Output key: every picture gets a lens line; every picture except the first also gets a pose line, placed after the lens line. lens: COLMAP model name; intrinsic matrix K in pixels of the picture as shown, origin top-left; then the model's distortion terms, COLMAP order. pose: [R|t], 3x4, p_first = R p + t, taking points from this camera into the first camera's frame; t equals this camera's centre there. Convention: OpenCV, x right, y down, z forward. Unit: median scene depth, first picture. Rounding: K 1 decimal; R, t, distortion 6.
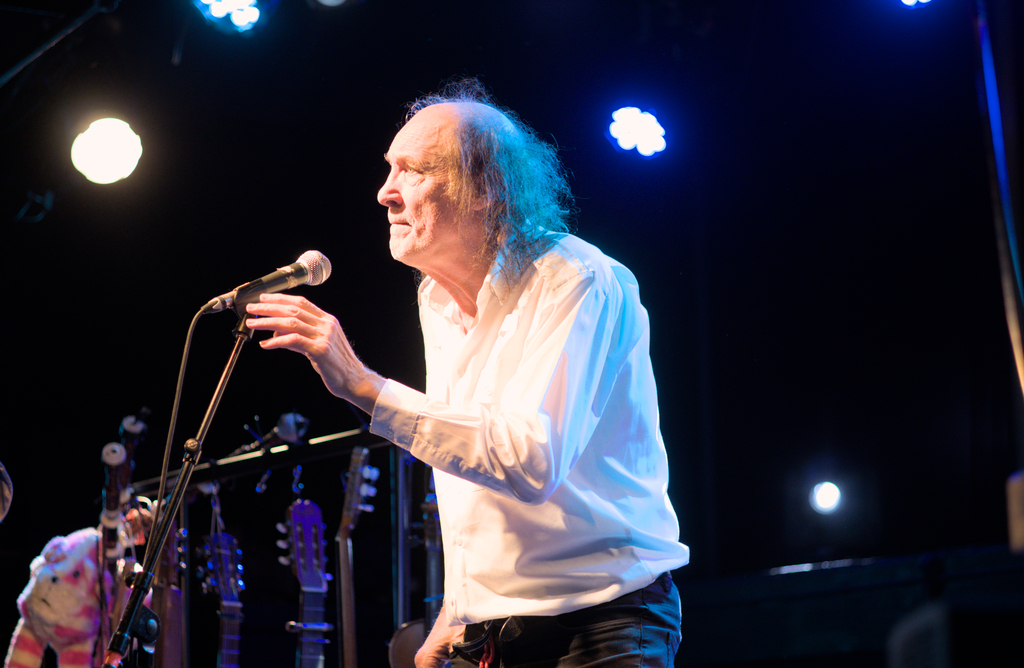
lens RADIAL K [[3052.5, 0, 512.0], [0, 3052.5, 334.0], [0, 0, 1]] dist [0.797681, -9.600757]
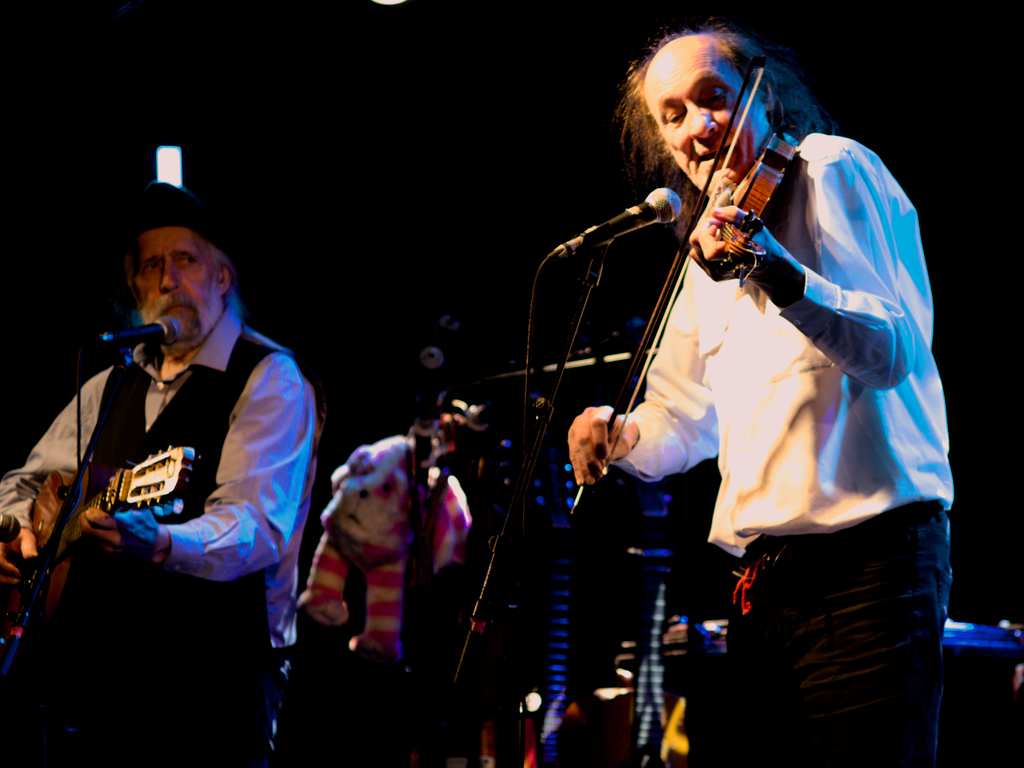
lens RADIAL K [[4480.4, 0, 512.0], [0, 4480.4, 384.0], [0, 0, 1]] dist [0.297899, -2.885954]
pose [[0.996153, 0.005701, -0.087451, 0.008780], [0.000011, 0.997874, 0.065173, -0.037533], [0.087636, -0.064923, 0.994035, -0.289266]]
